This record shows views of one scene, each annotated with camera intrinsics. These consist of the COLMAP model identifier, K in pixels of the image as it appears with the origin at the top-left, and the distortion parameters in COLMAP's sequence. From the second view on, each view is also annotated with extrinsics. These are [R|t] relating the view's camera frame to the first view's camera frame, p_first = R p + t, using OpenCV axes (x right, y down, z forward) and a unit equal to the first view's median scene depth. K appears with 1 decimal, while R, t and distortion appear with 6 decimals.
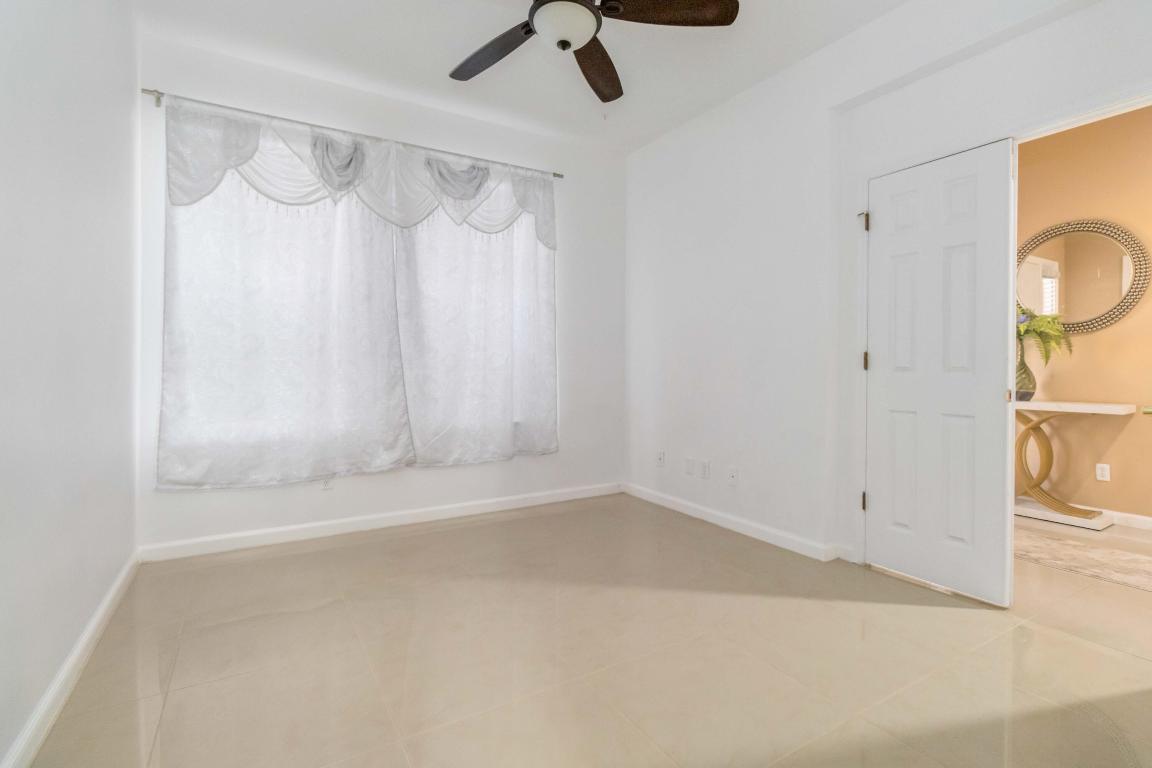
lens RADIAL K [[541.8, 0, 576.3], [0, 541.8, 363.1], [0, 0, 1]] dist [-0.002911, -0.000501]
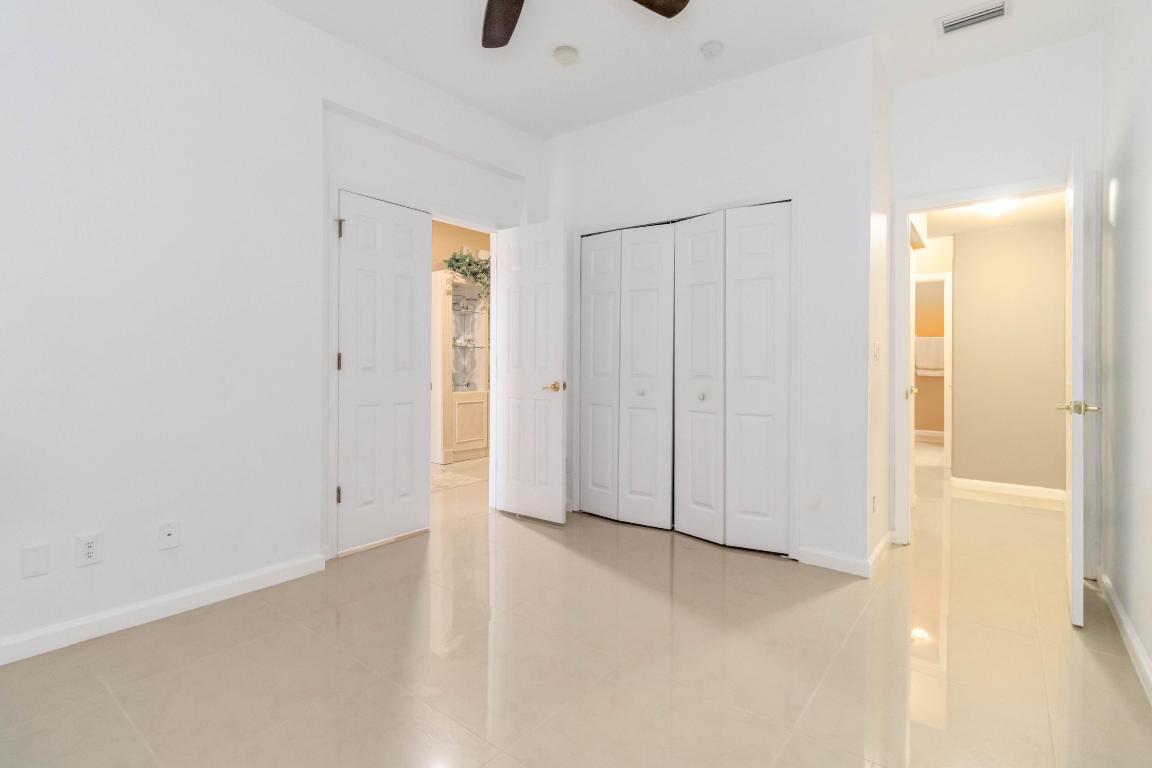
lens RADIAL K [[541.8, 0, 576.3], [0, 541.8, 363.1], [0, 0, 1]] dist [-0.002911, -0.000501]
pose [[-0.353785, -0.001516, 0.935325, -0.666356], [-0.006252, 0.999980, -0.000744, -0.002947], [-0.935306, -0.006111, -0.353788, 1.027829]]
